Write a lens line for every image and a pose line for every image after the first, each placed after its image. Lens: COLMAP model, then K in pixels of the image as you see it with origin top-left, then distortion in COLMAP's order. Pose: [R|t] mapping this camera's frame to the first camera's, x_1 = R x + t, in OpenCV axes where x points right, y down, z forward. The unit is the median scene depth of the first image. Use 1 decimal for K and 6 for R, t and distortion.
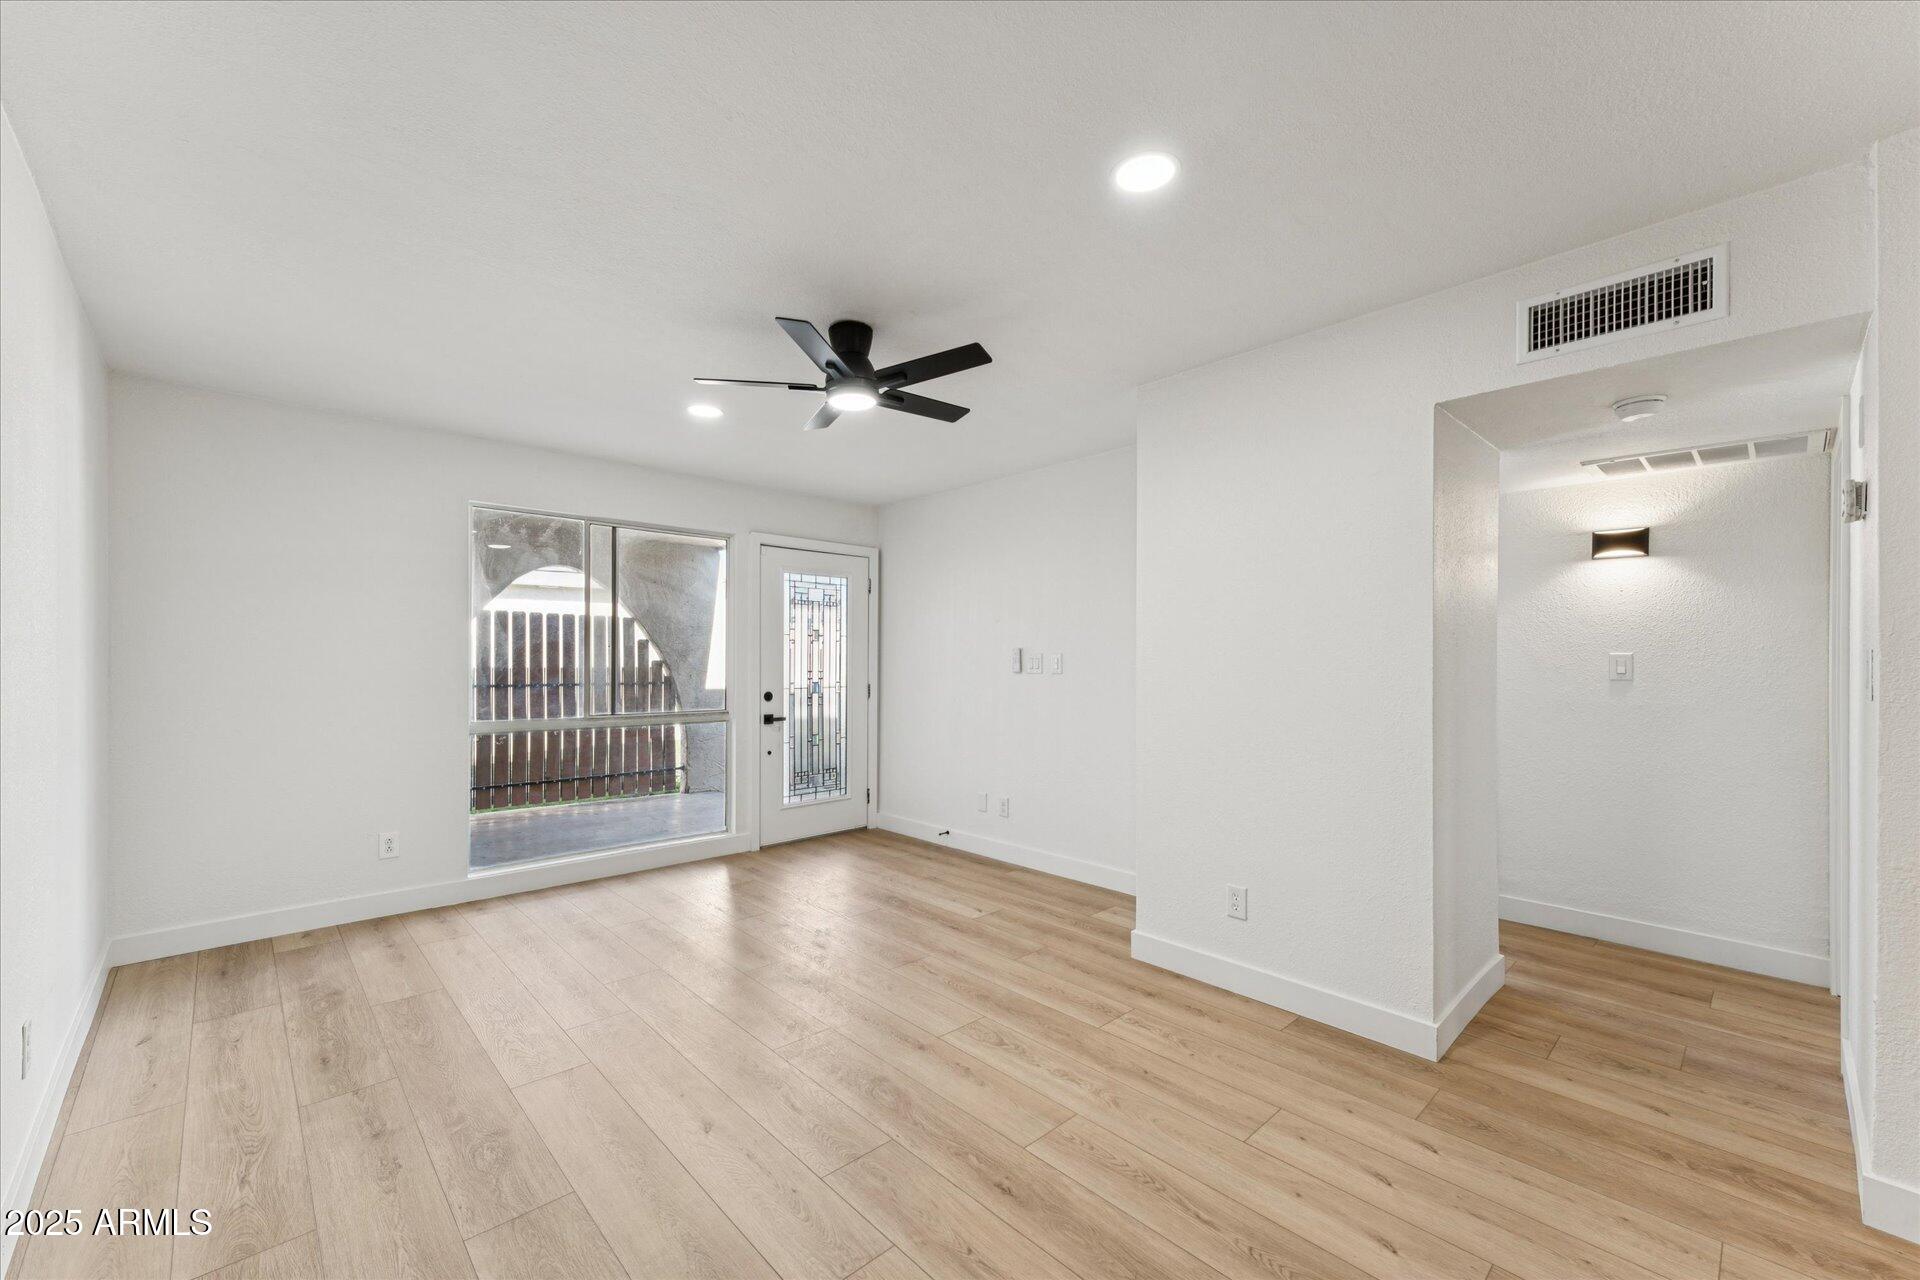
lens RADIAL K [[775.7, 0, 958.9], [0, 775.7, 658.3], [0, 0, 1]] dist [0.011349, 0.000158]
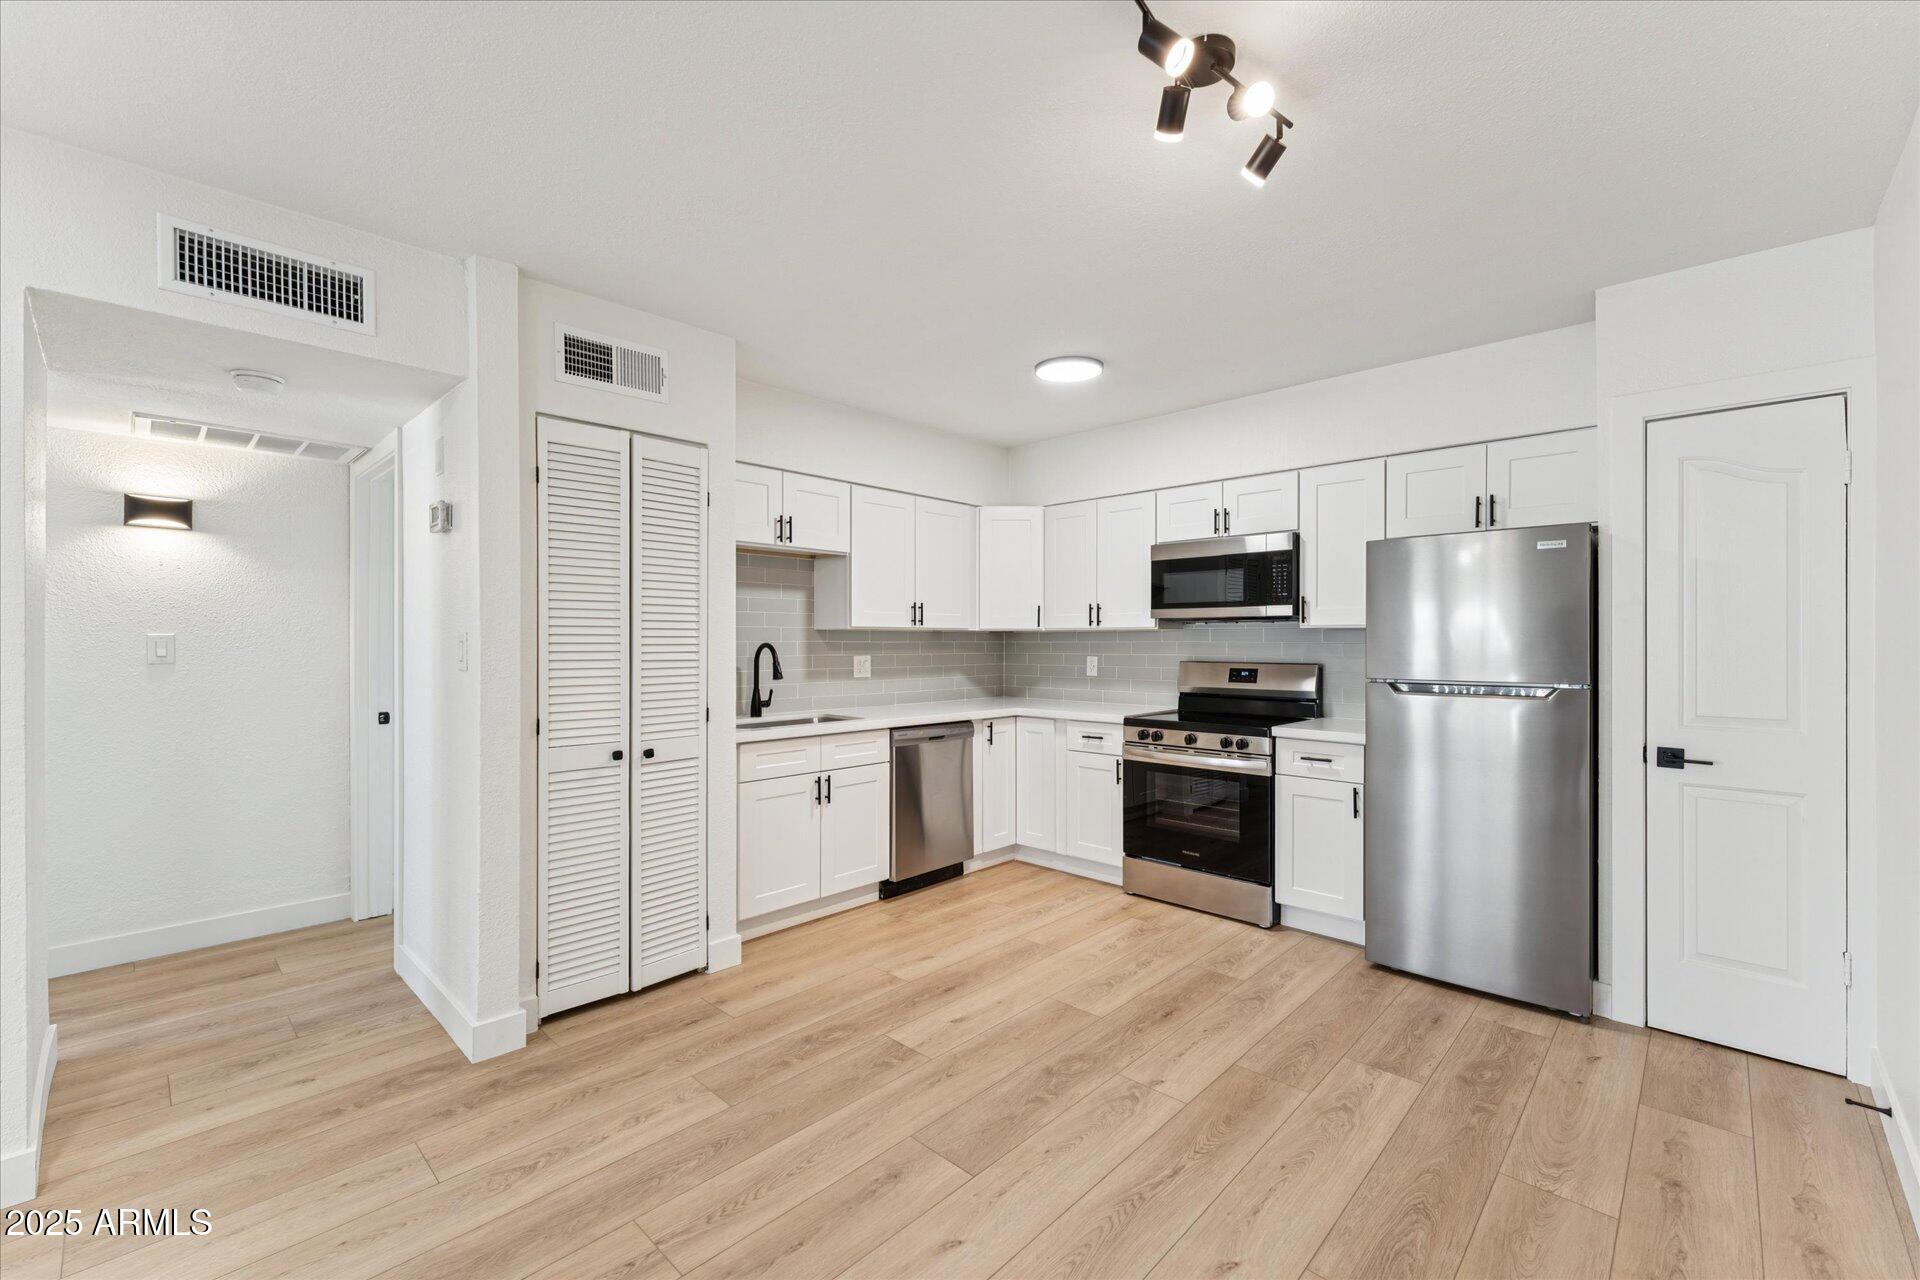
lens RADIAL K [[796.8, 0, 960.0], [0, 796.8, 640.0], [0, 0, 1]] dist [-0.000163, 0.000110]
pose [[-0.055878, -0.003199, 0.998432, -0.133607], [0.001978, 0.999993, 0.003315, -0.000910], [-0.998436, 0.002160, -0.055871, 0.142219]]
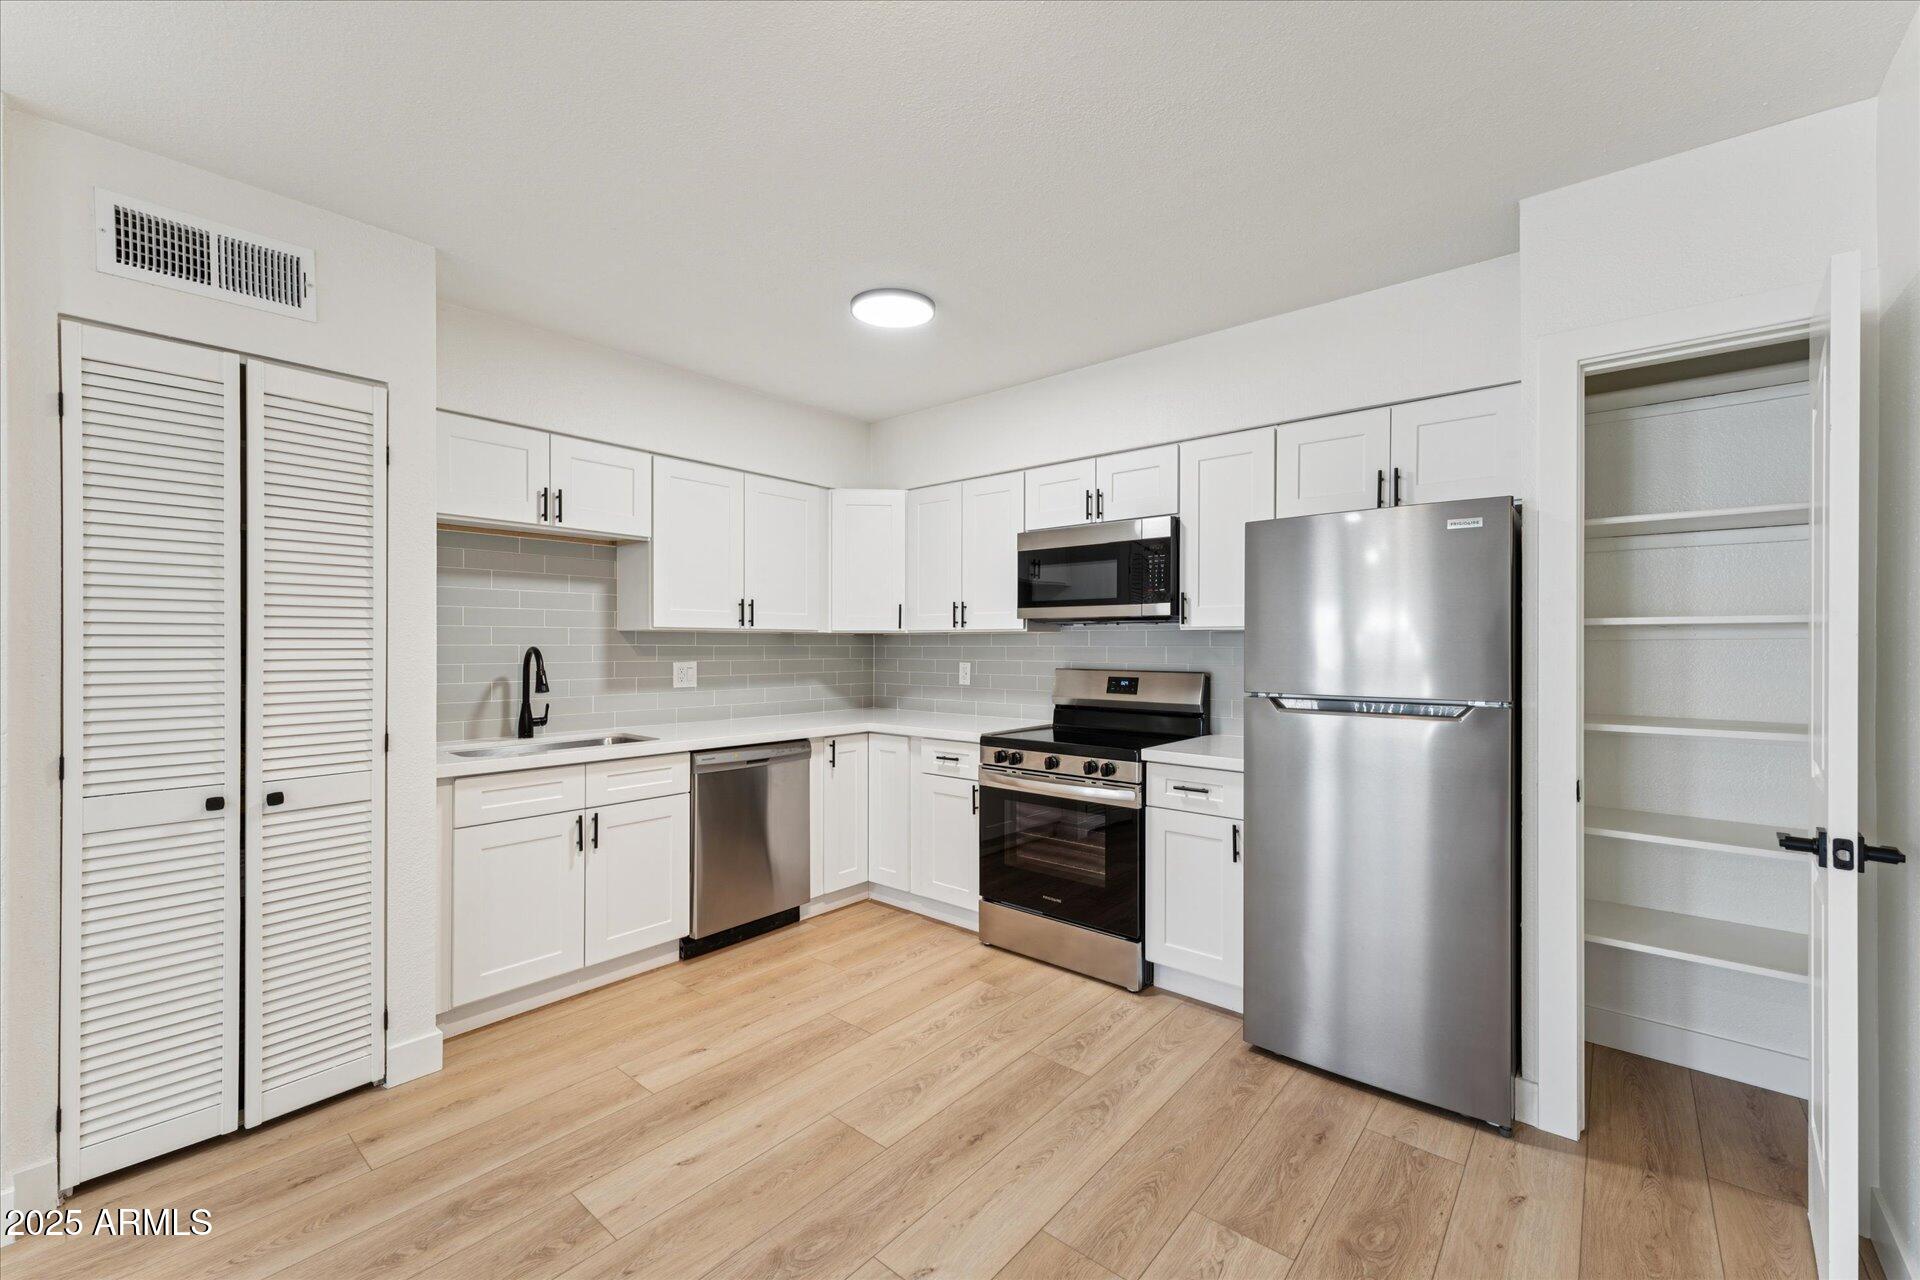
lens RADIAL K [[778.3, 0, 962.1], [0, 778.3, 643.5], [0, 0, 1]] dist [0.003213, 0.000436]
pose [[-0.115092, -0.003338, 0.993349, 0.080073], [0.000112, 0.999994, 0.003373, -0.000287], [-0.993355, 0.000499, -0.115090, -0.042502]]
